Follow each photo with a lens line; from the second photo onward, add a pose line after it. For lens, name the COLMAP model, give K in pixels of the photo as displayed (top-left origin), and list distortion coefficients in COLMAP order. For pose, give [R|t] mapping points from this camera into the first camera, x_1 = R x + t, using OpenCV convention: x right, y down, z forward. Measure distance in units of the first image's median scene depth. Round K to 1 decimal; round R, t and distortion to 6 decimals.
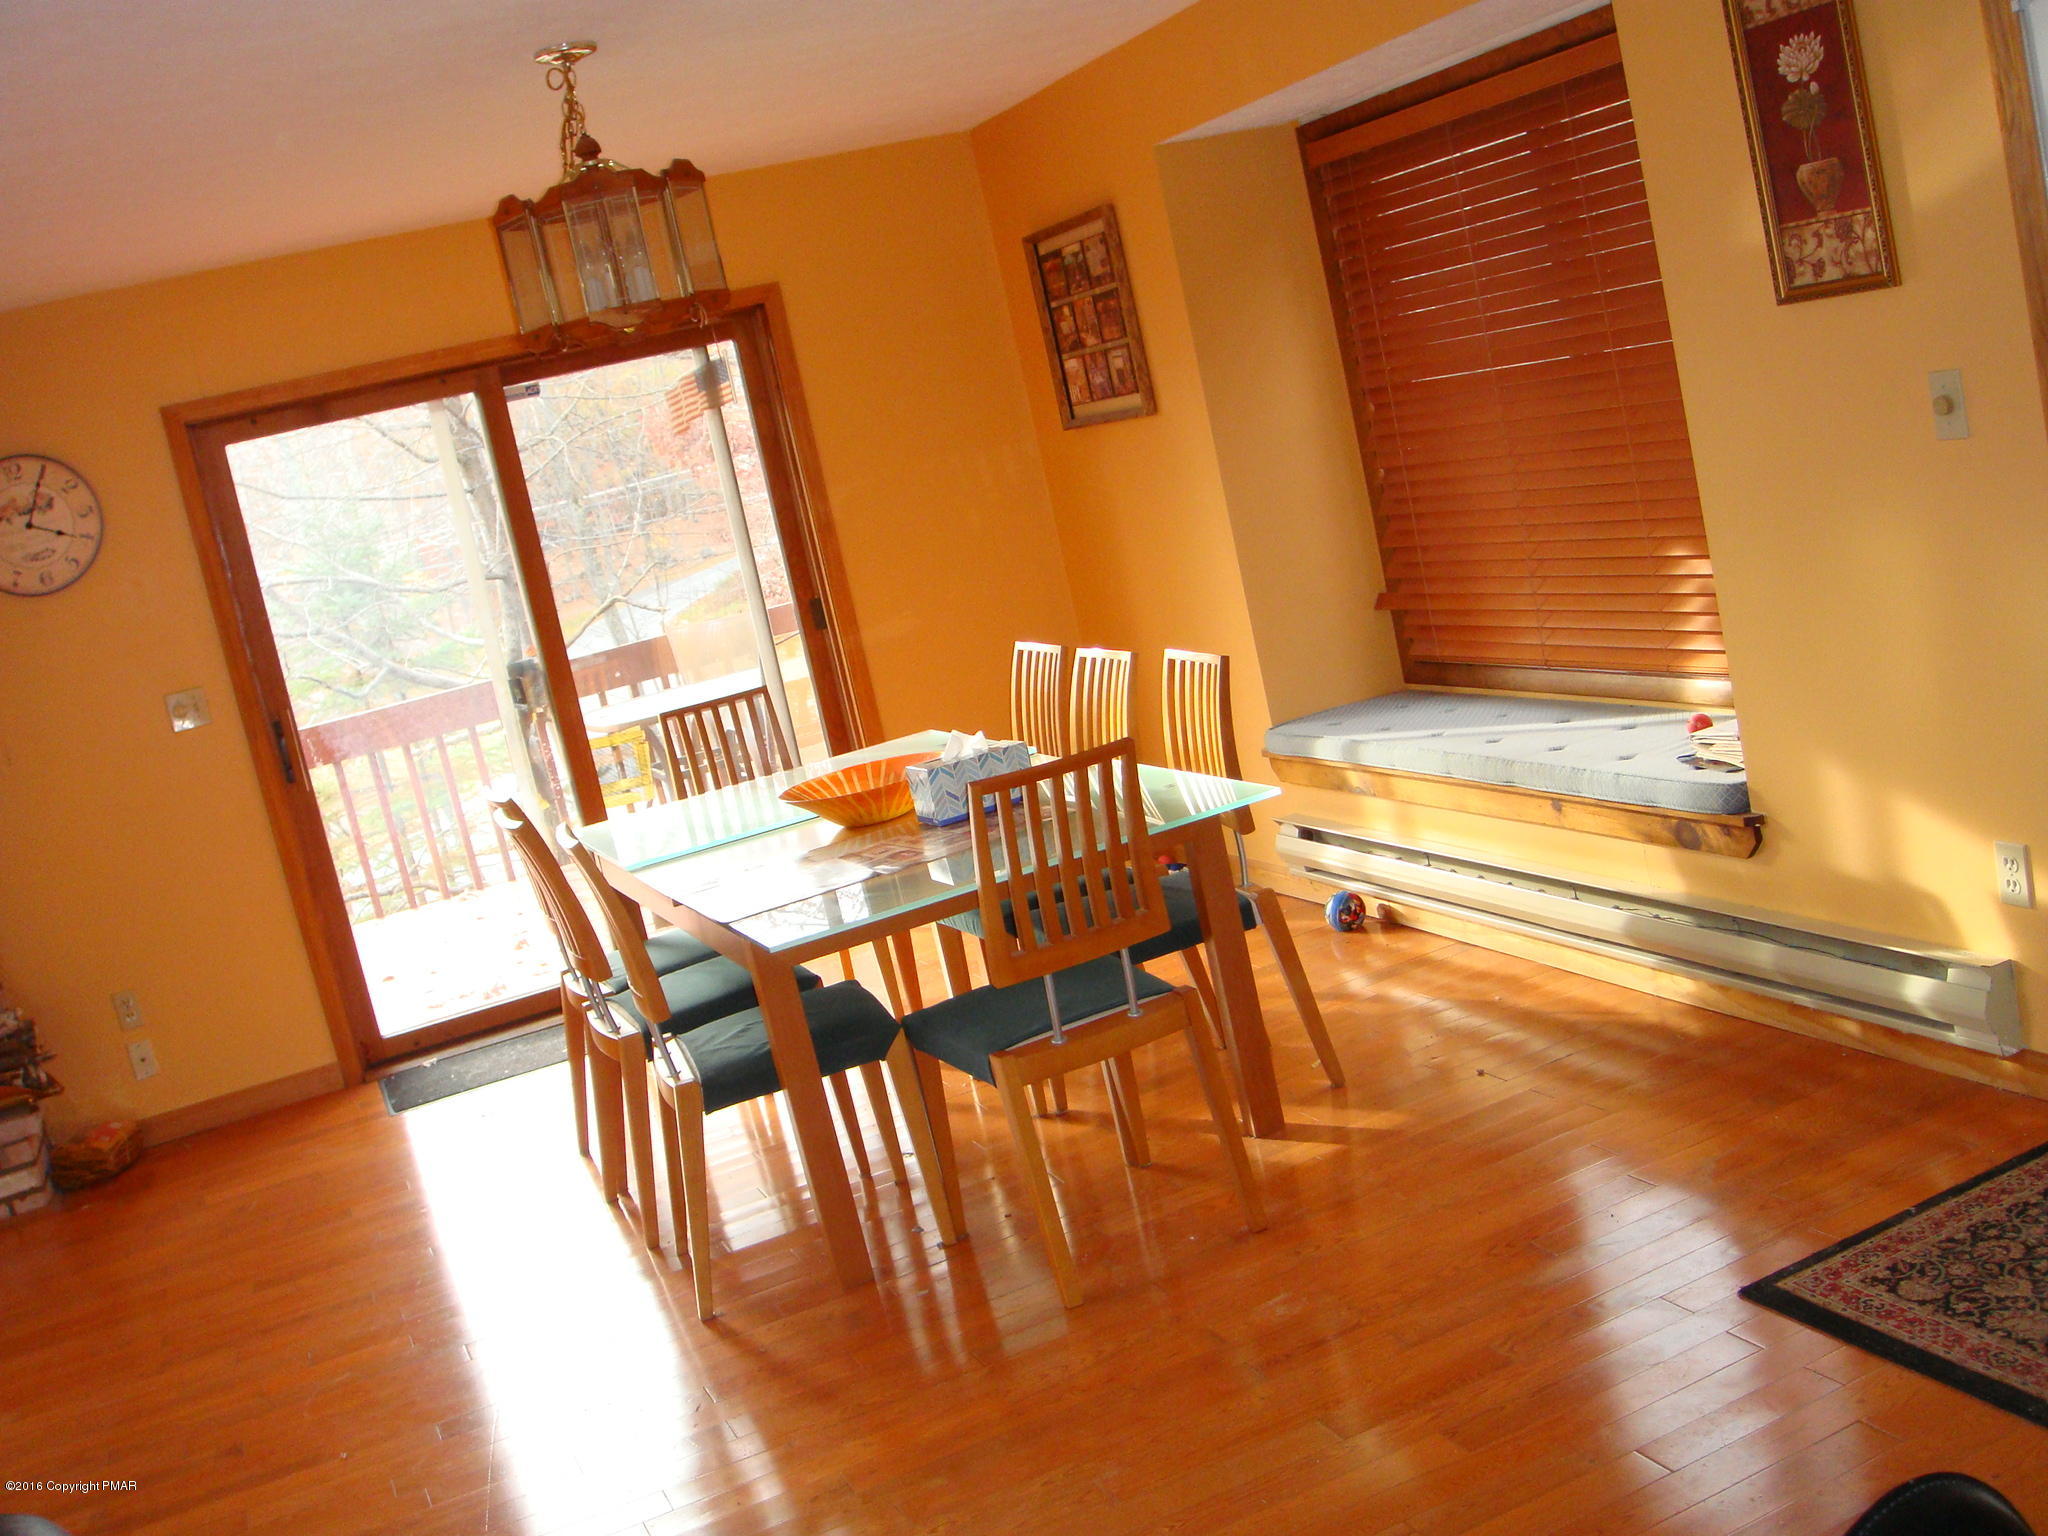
lens RADIAL K [[2159.8, 0, 1023.8], [0, 2159.8, 756.5], [0, 0, 1]] dist [-0.157835, 0.126714]
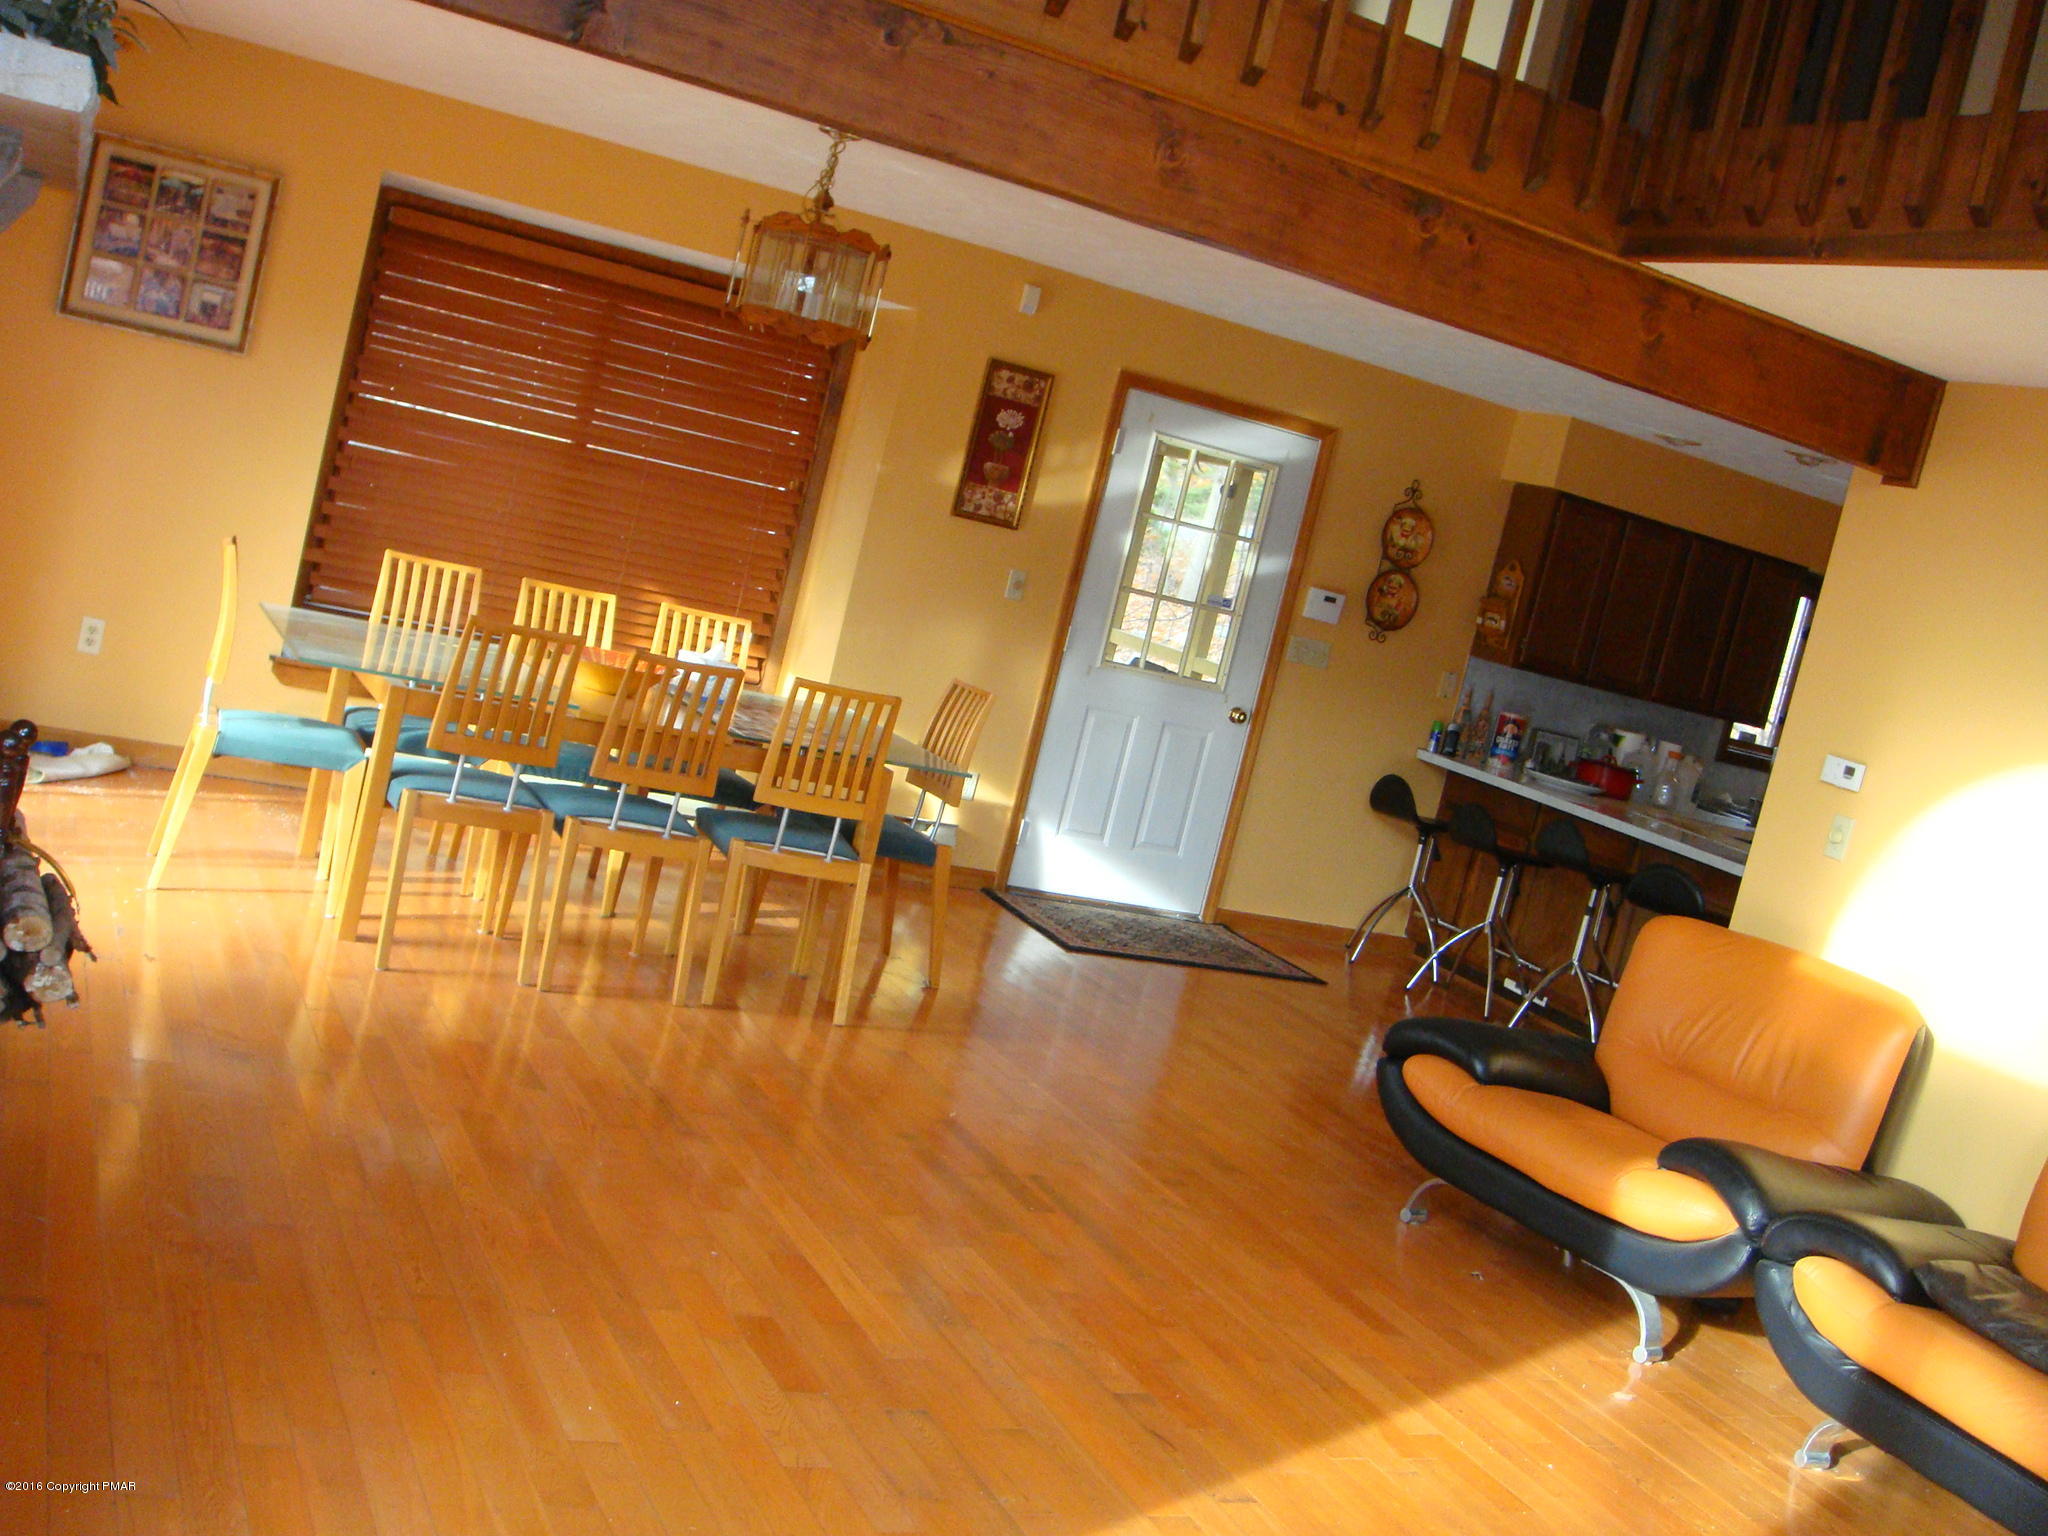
lens RADIAL K [[2159.8, 0, 1023.8], [0, 2159.8, 756.5], [0, 0, 1]] dist [-0.157835, 0.126714]
pose [[-0.091939, 0.085799, 0.992061, -1.859900], [-0.057208, 0.994180, -0.091284, 0.233782], [-0.994120, -0.065147, -0.086495, 1.133183]]
